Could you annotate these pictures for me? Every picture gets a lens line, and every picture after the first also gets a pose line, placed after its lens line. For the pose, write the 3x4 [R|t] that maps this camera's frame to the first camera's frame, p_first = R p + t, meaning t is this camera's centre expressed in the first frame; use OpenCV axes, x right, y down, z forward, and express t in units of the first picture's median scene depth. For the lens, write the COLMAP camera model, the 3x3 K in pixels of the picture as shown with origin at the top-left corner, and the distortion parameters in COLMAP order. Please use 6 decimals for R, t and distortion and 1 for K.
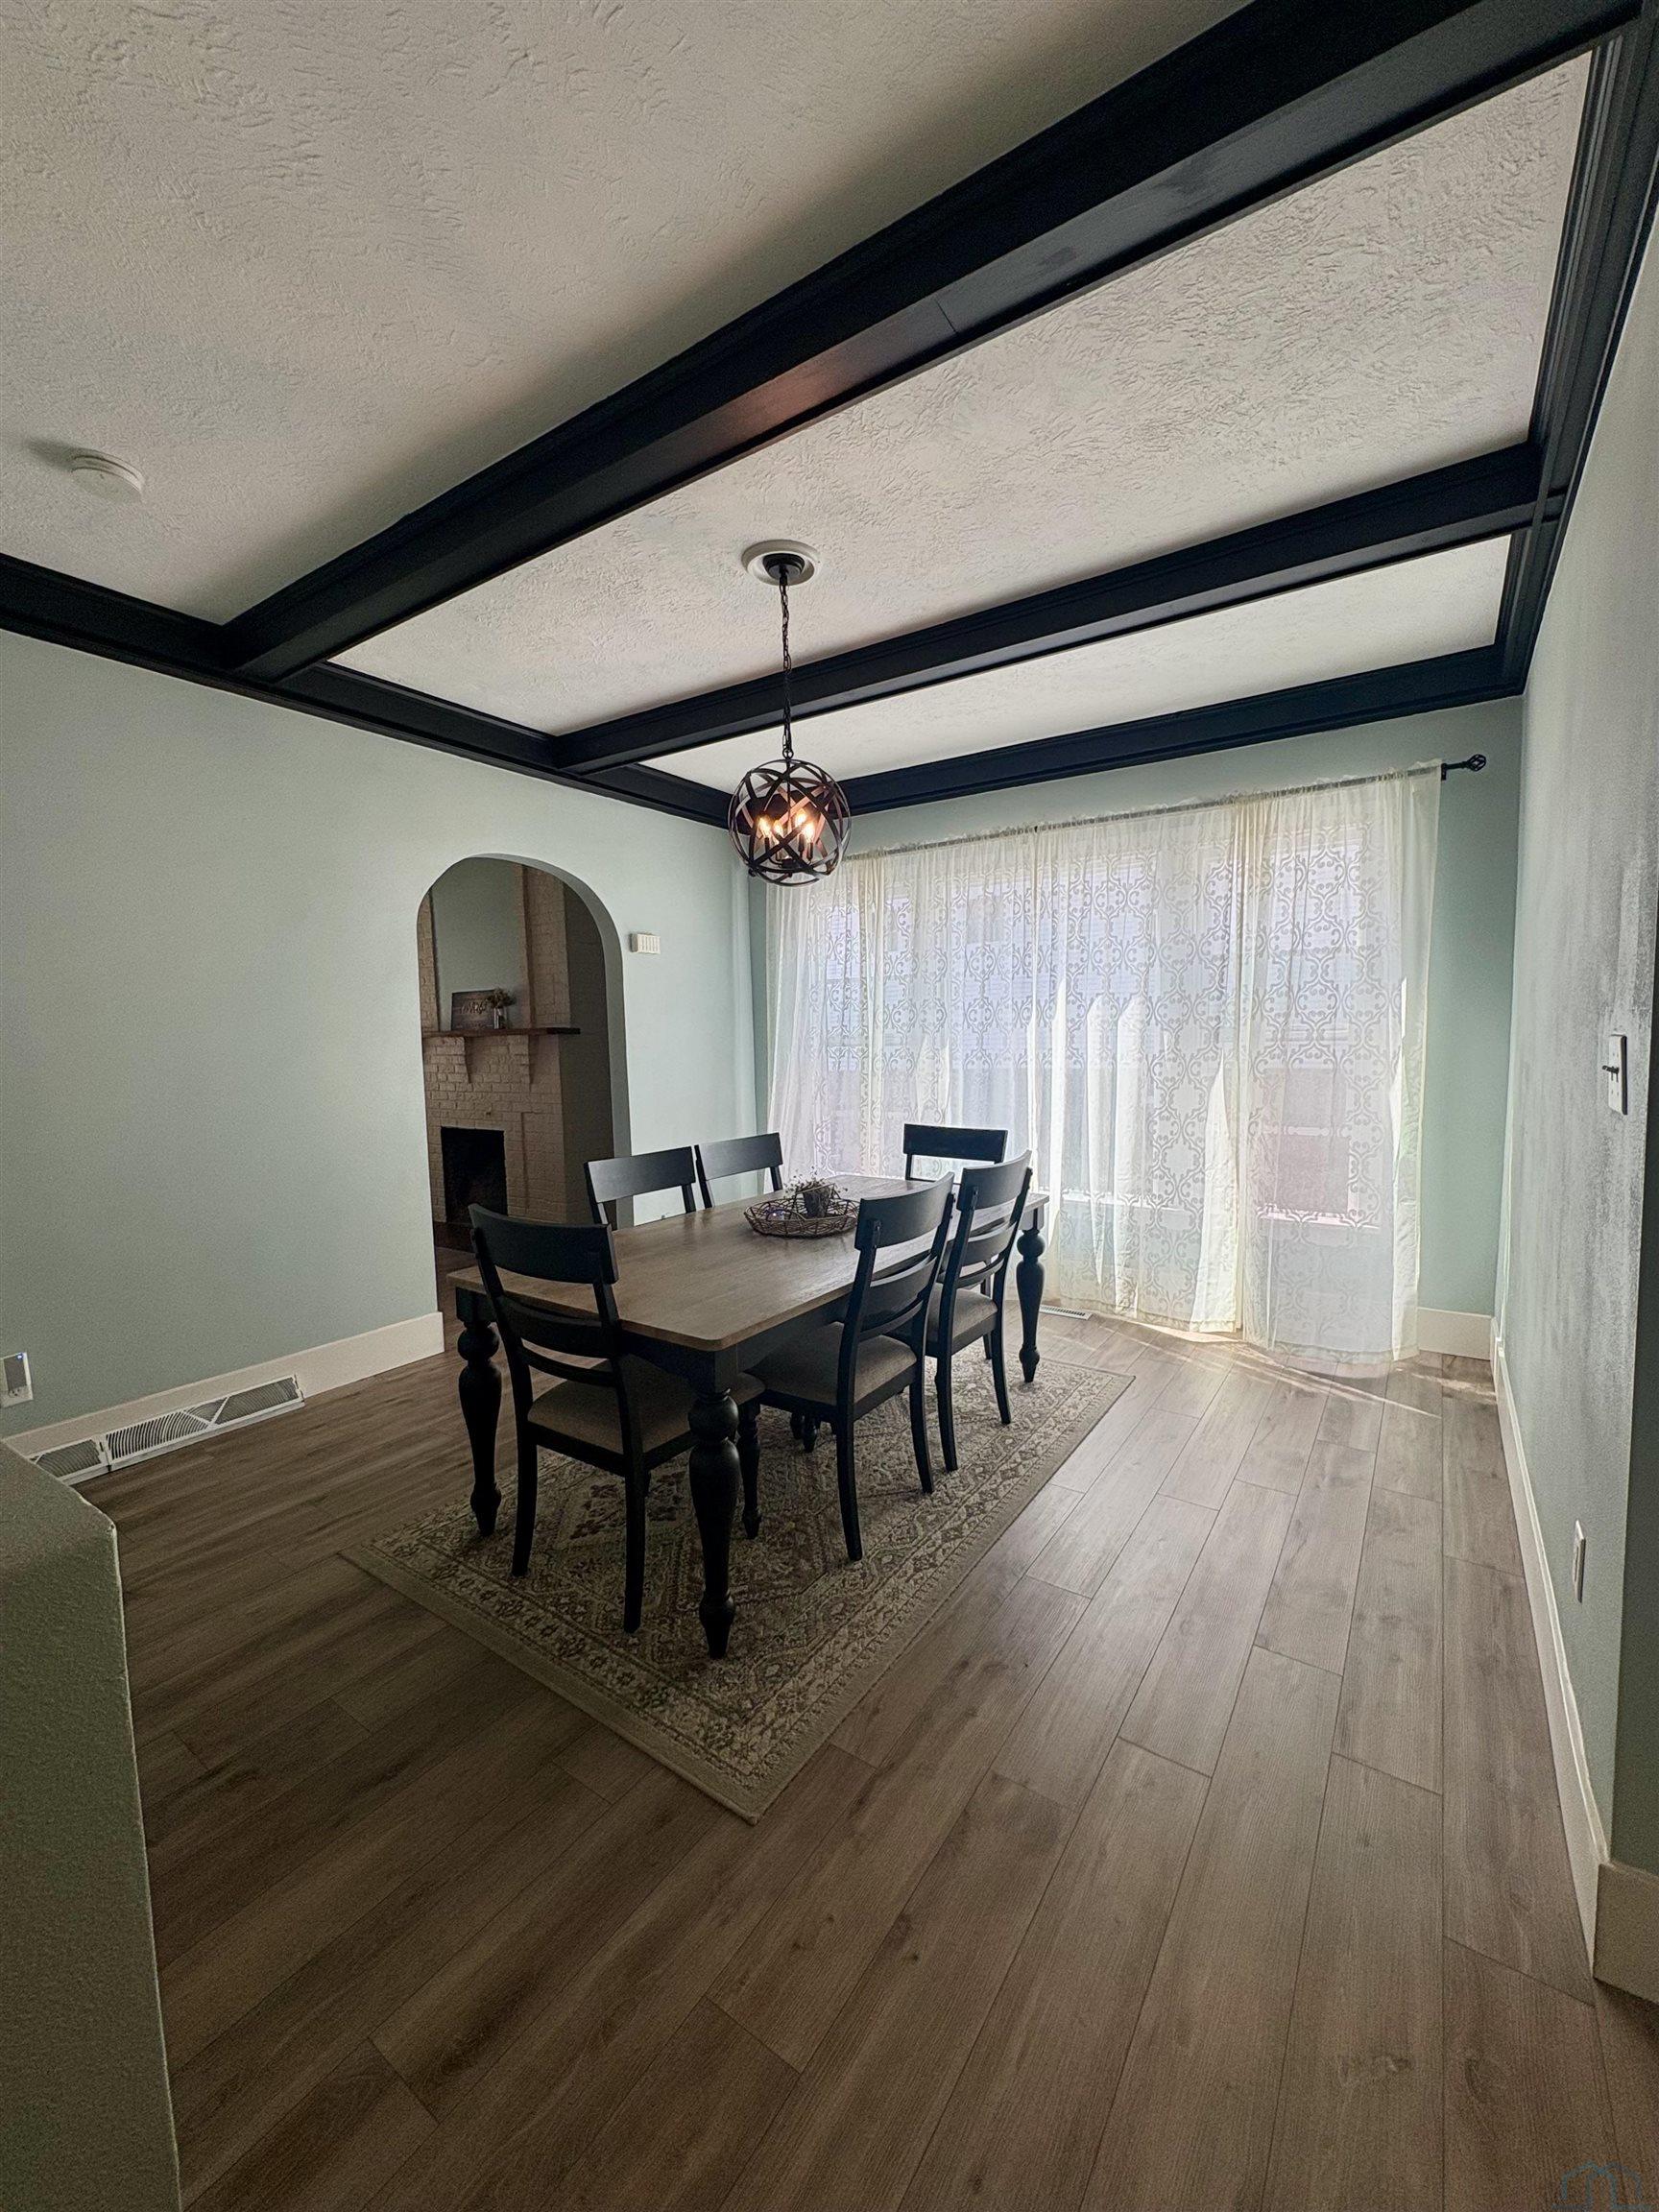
lens RADIAL K [[877.3, 0, 839.9], [0, 877.3, 1093.3], [0, 0, 1]] dist [0.000914, -0.001000]
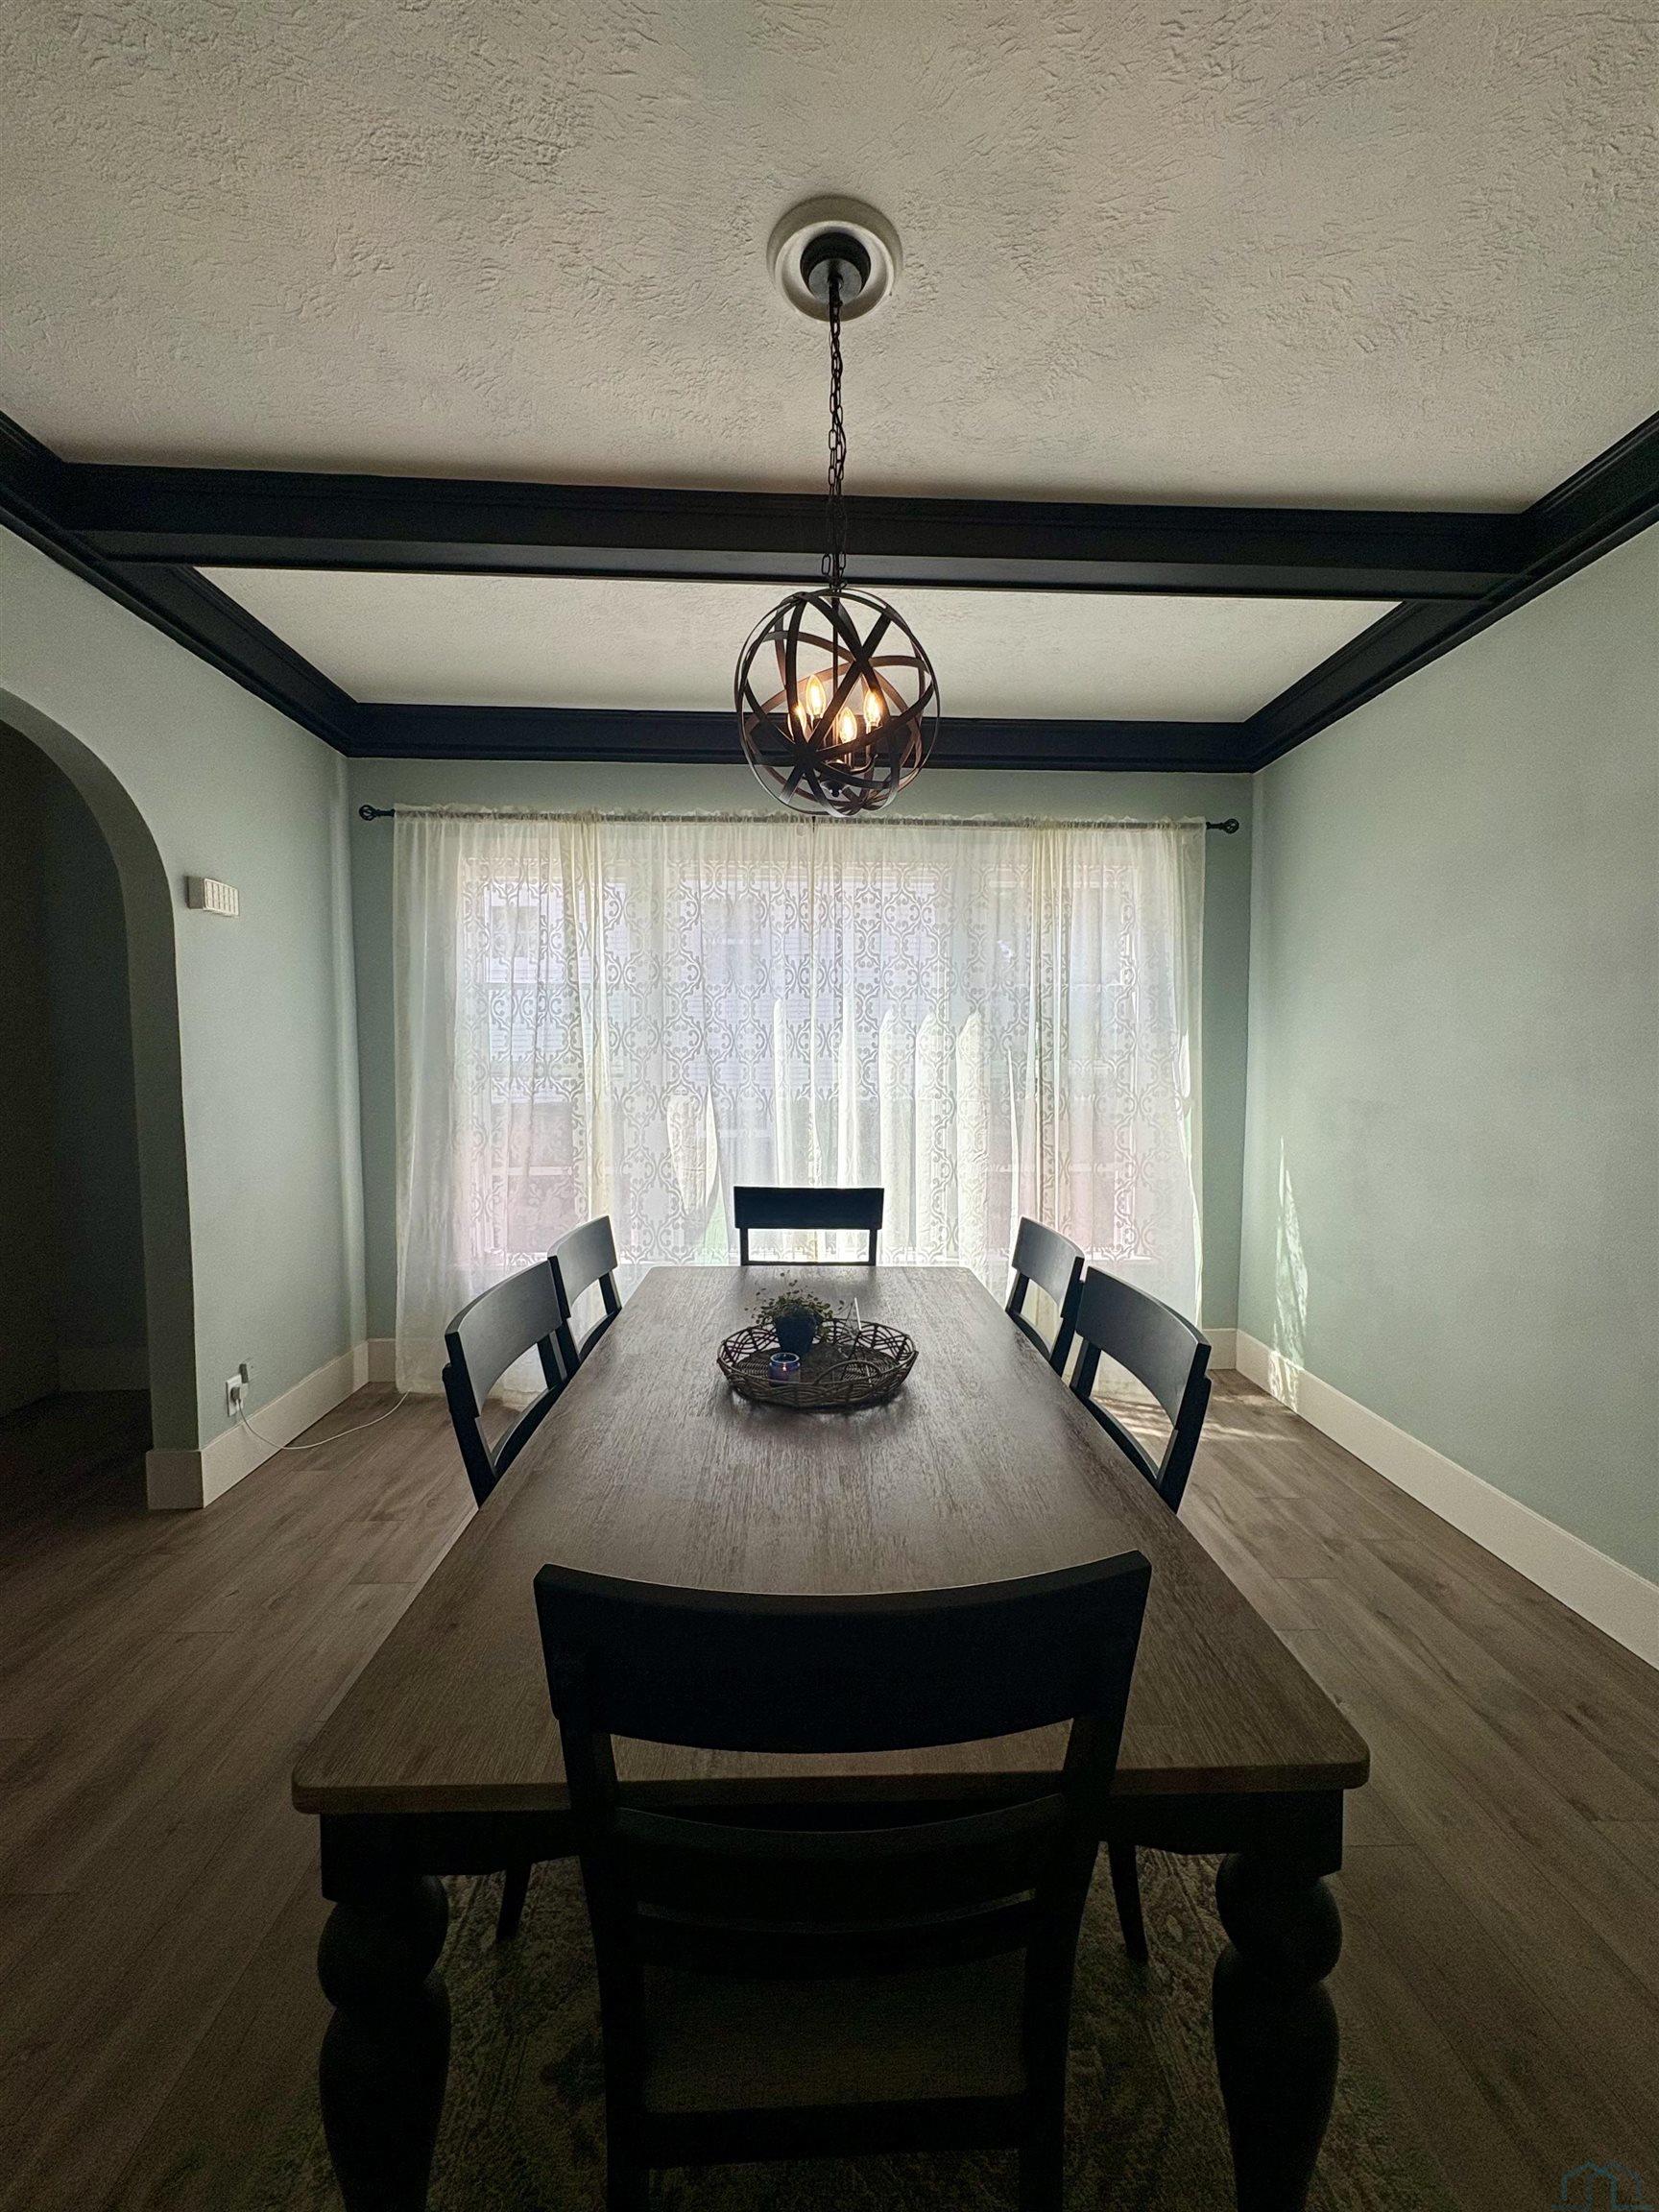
lens RADIAL K [[877.3, 0, 816.6], [0, 877.3, 1097.1], [0, 0, 1]] dist [0.000914, -0.001000]
pose [[0.809315, -0.006476, 0.587340, -0.311983], [0.019883, 0.999668, -0.016376, -0.027661], [-0.587039, 0.024931, 0.809175, 0.385561]]
